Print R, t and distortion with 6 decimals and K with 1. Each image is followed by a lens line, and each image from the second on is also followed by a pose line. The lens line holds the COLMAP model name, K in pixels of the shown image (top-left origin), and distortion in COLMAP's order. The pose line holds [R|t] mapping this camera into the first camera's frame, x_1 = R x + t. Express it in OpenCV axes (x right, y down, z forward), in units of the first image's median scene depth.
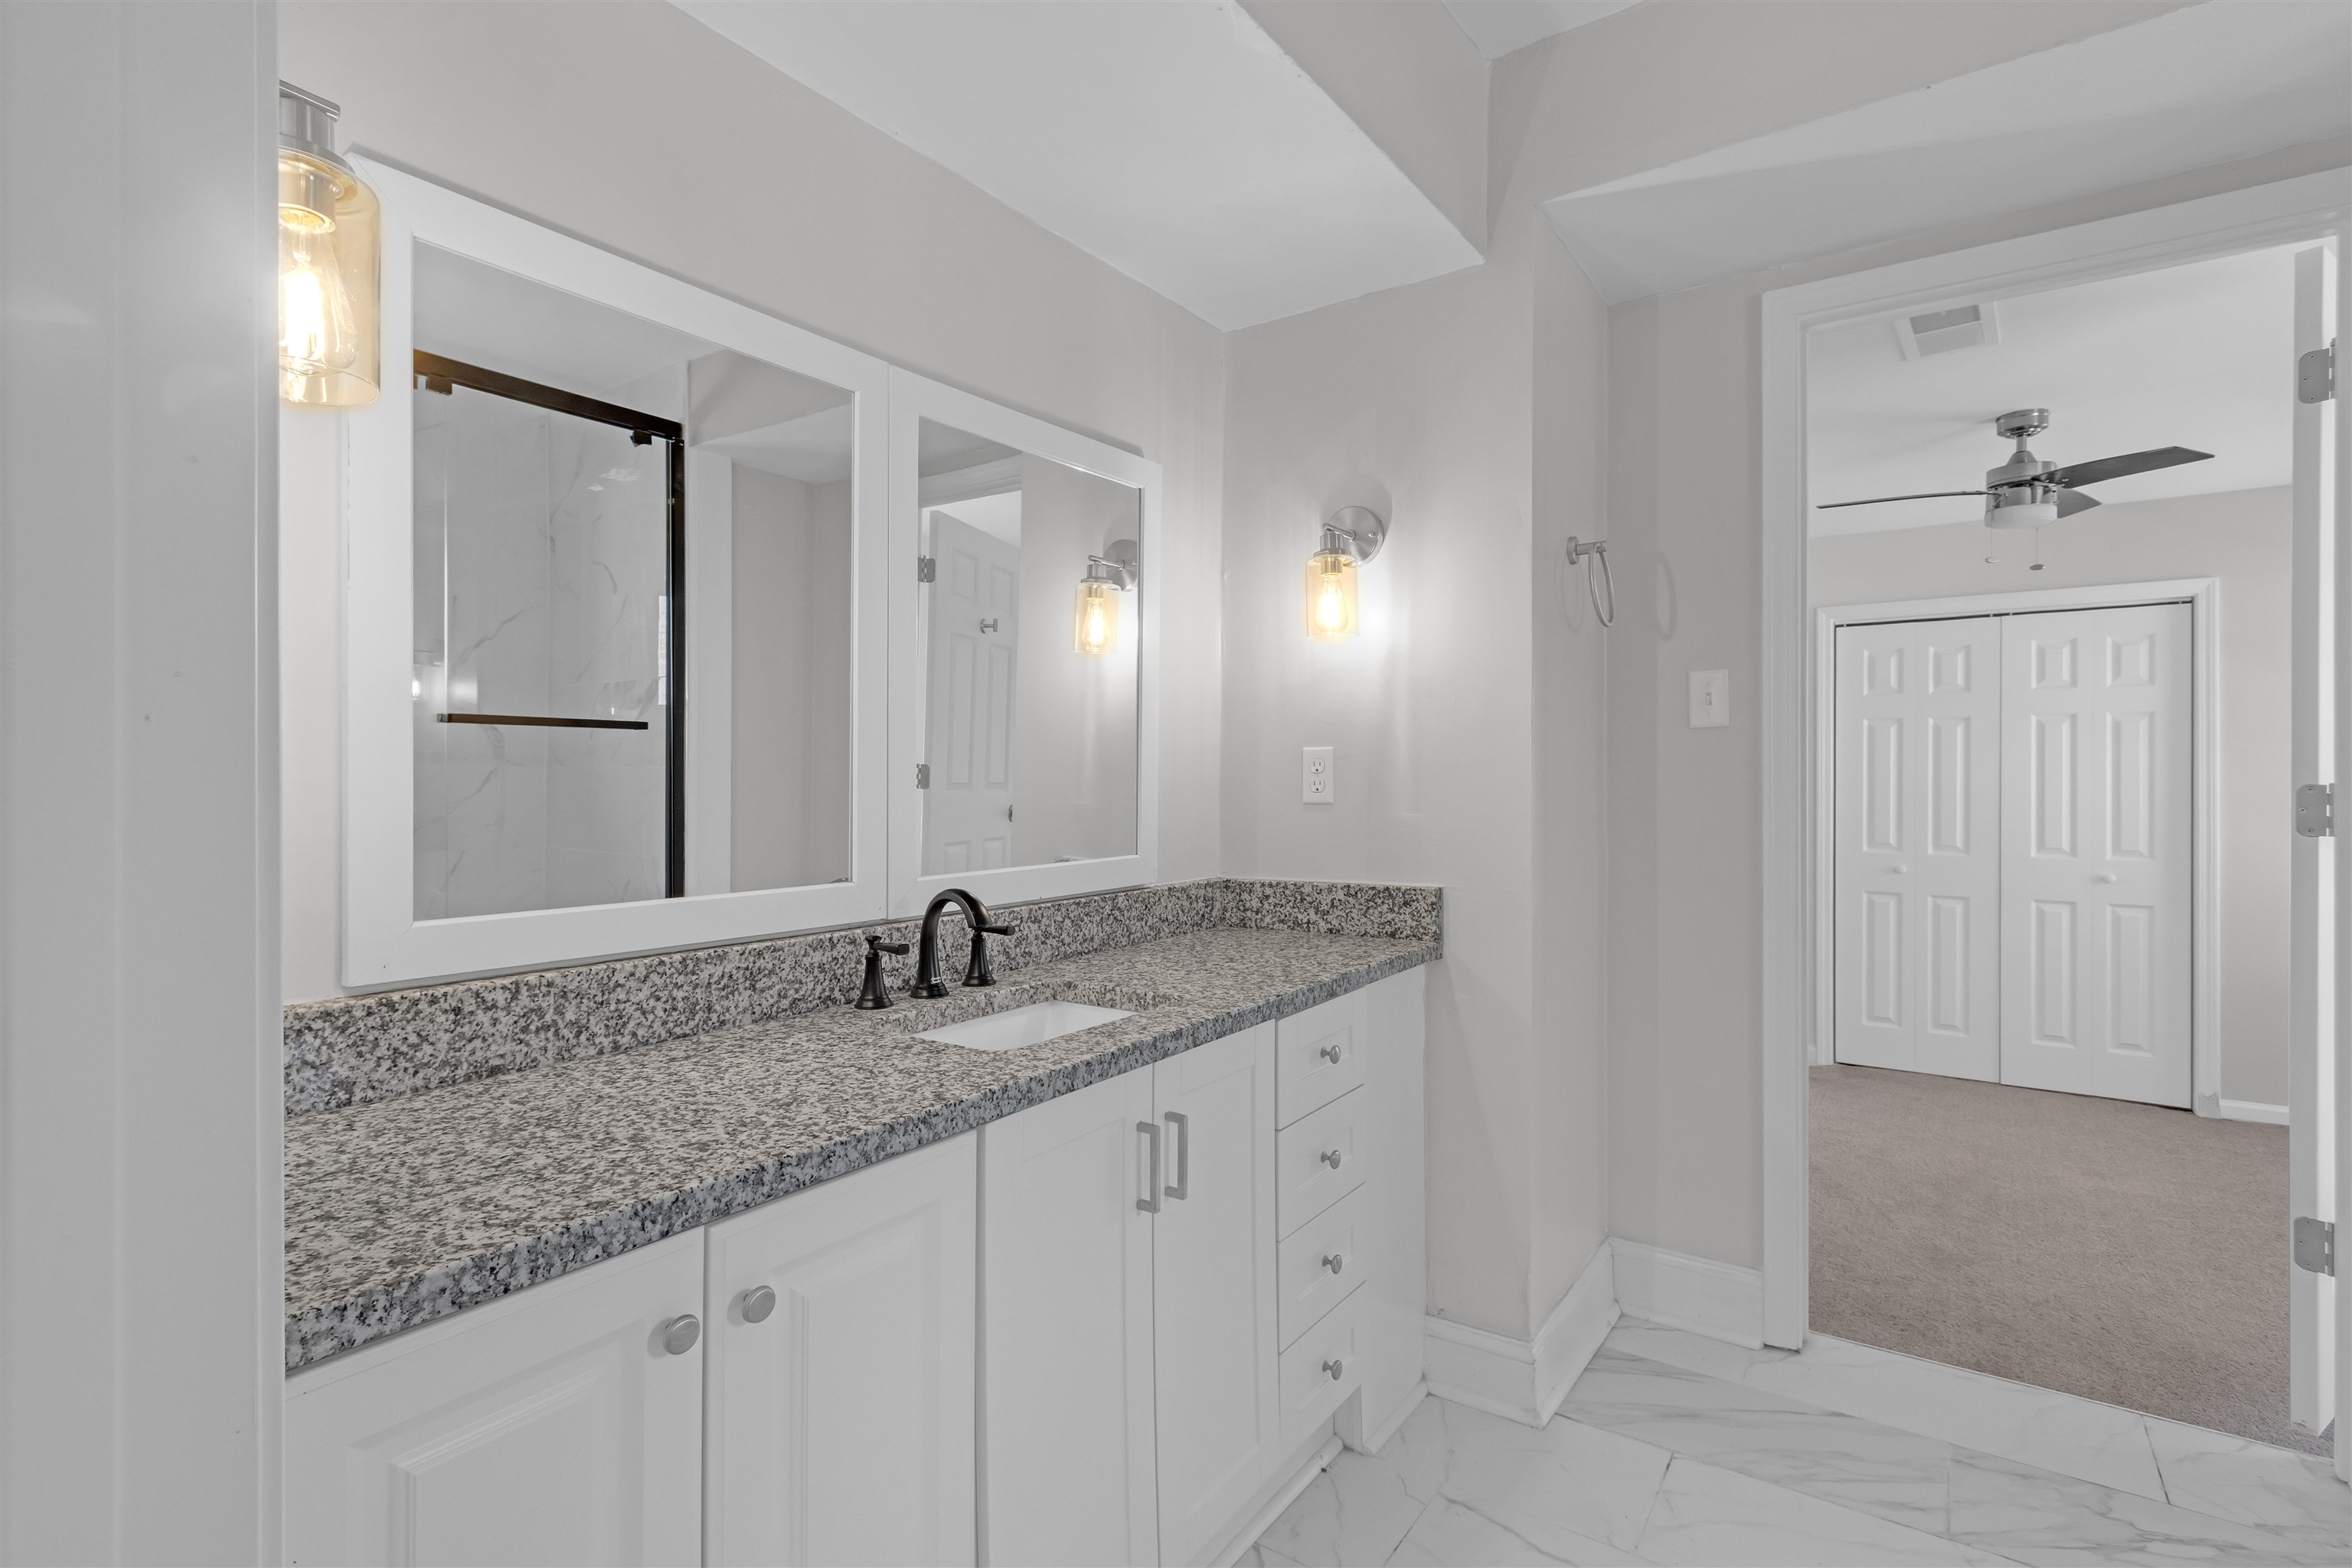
lens RADIAL K [[1140.2, 0, 1182.8], [0, 1140.2, 774.2], [0, 0, 1]] dist [-0.001349, -0.000114]
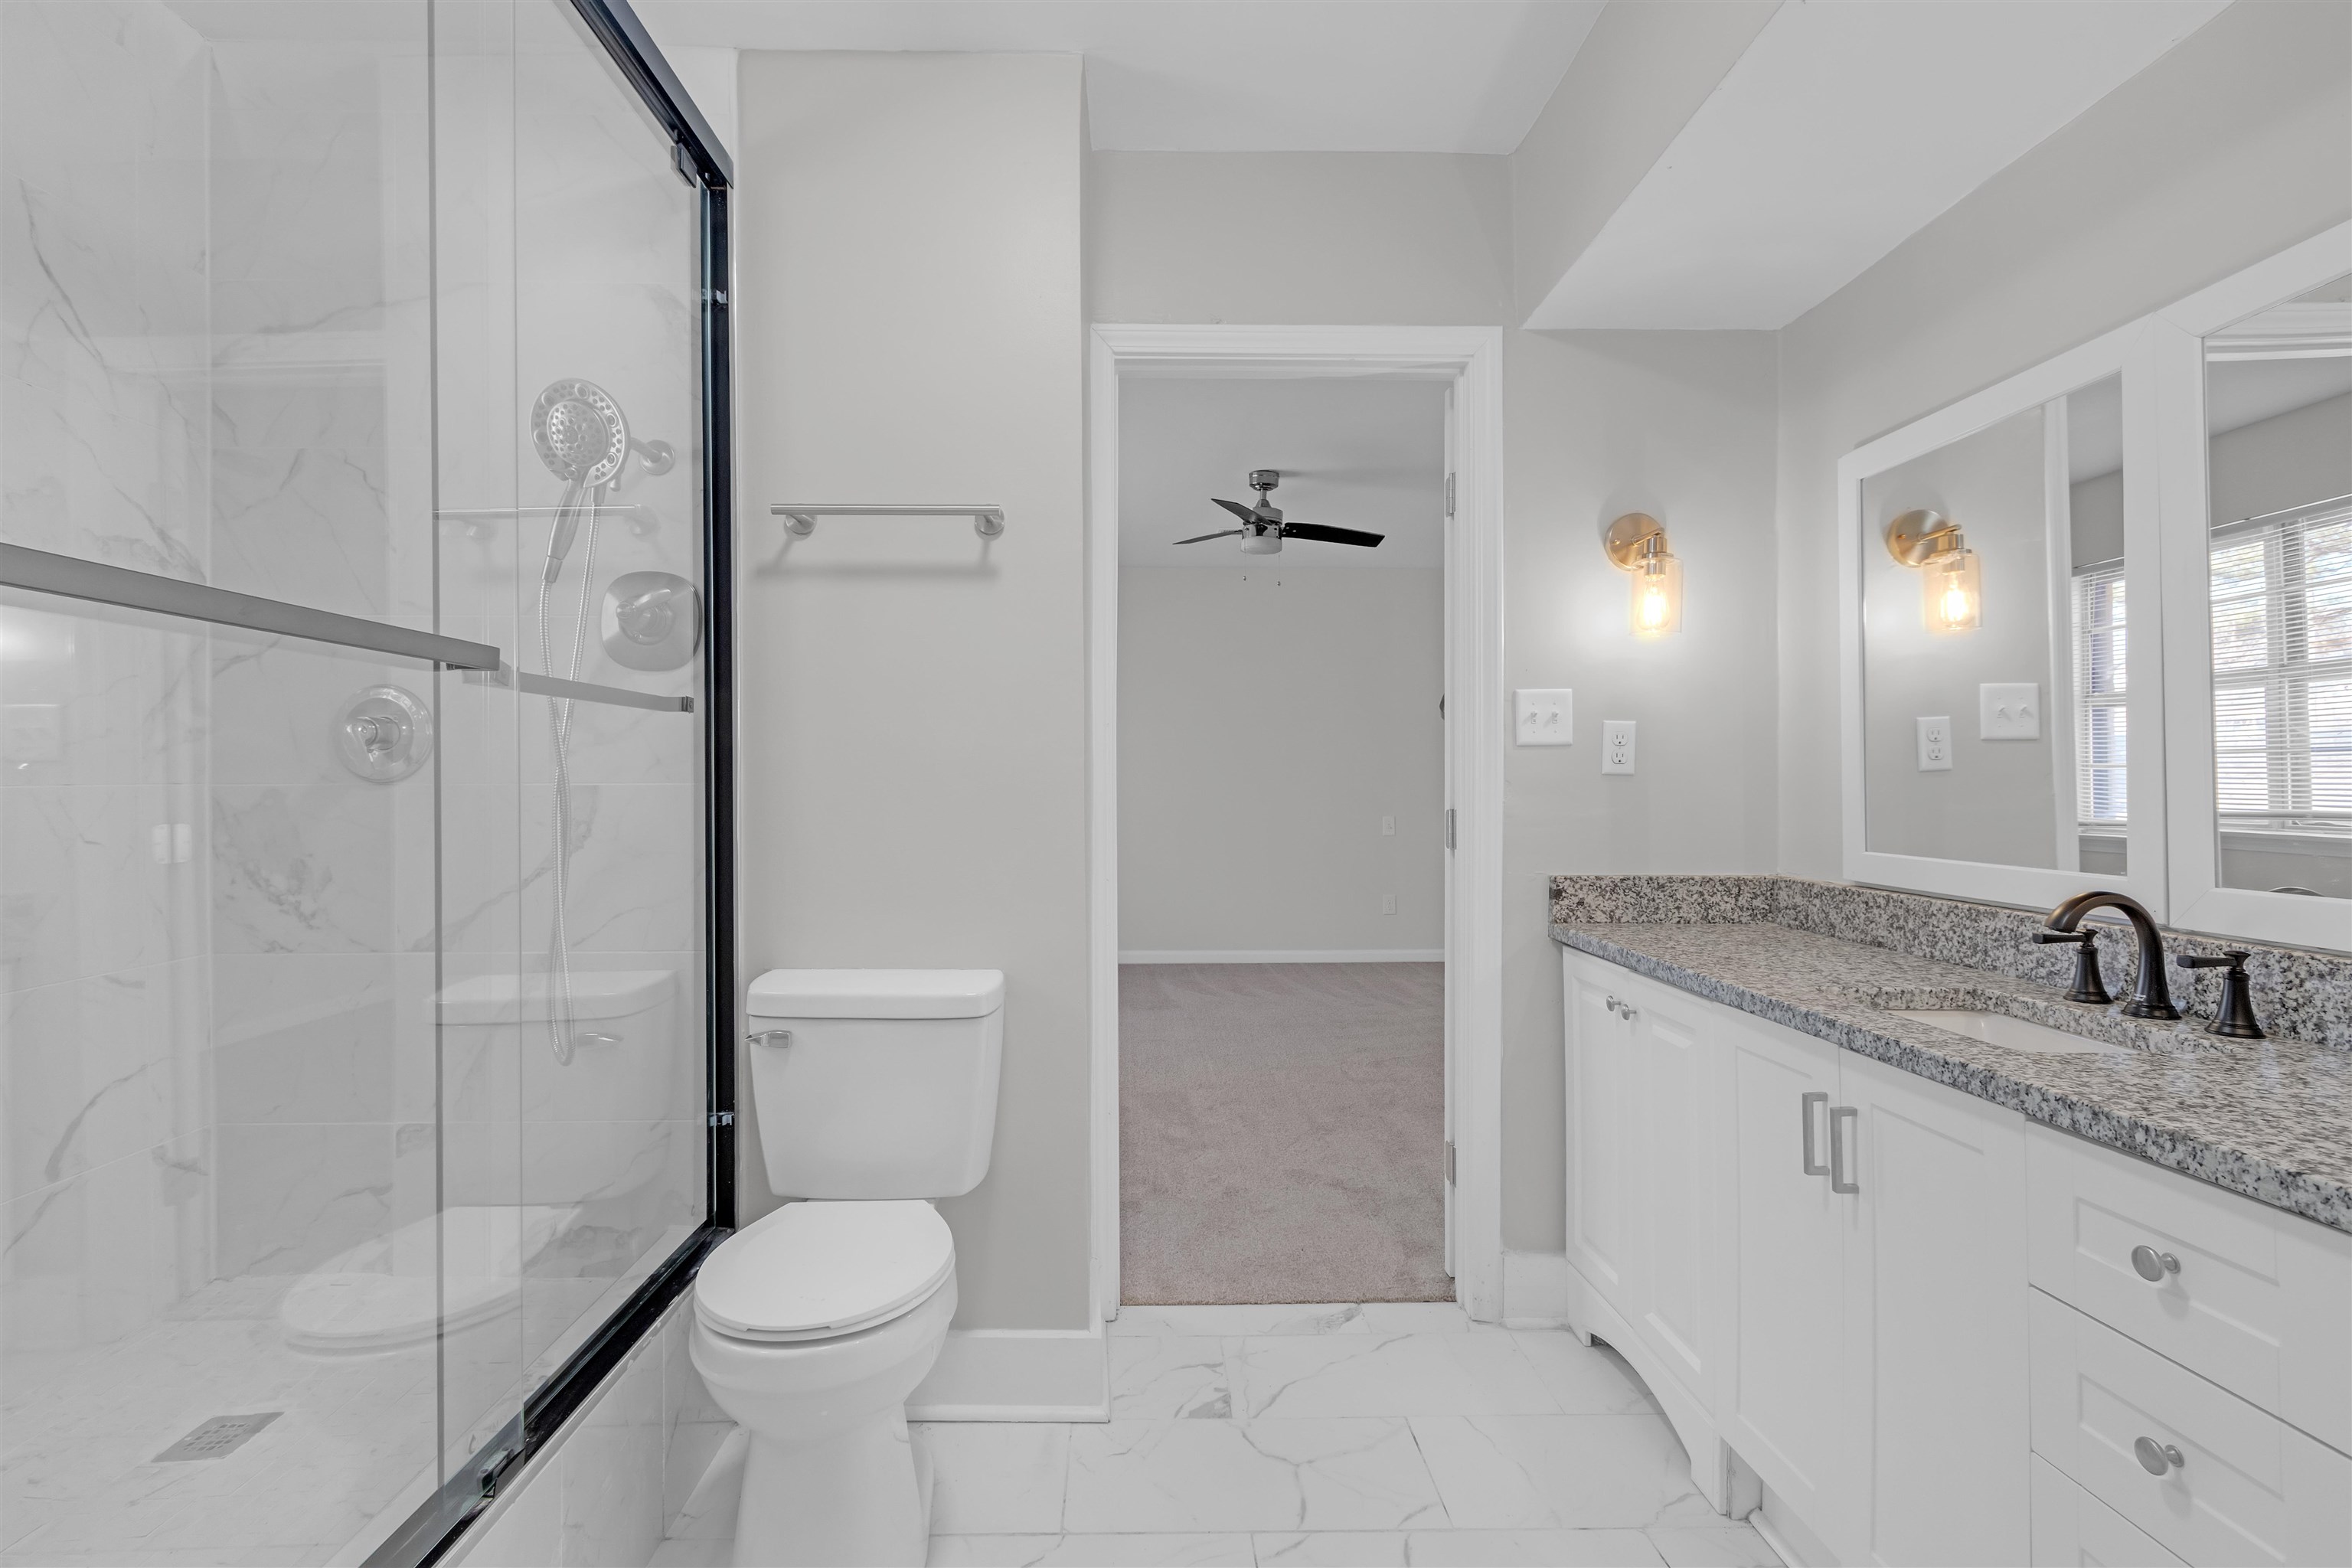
lens RADIAL K [[1140.2, 0, 1169.8], [0, 1140.2, 775.7], [0, 0, 1]] dist [-0.001349, -0.000114]
pose [[-0.805924, -0.008138, -0.591963, 1.107755], [-0.005386, 0.999965, -0.006413, 0.022354], [0.591995, -0.001980, -0.805940, 1.537533]]
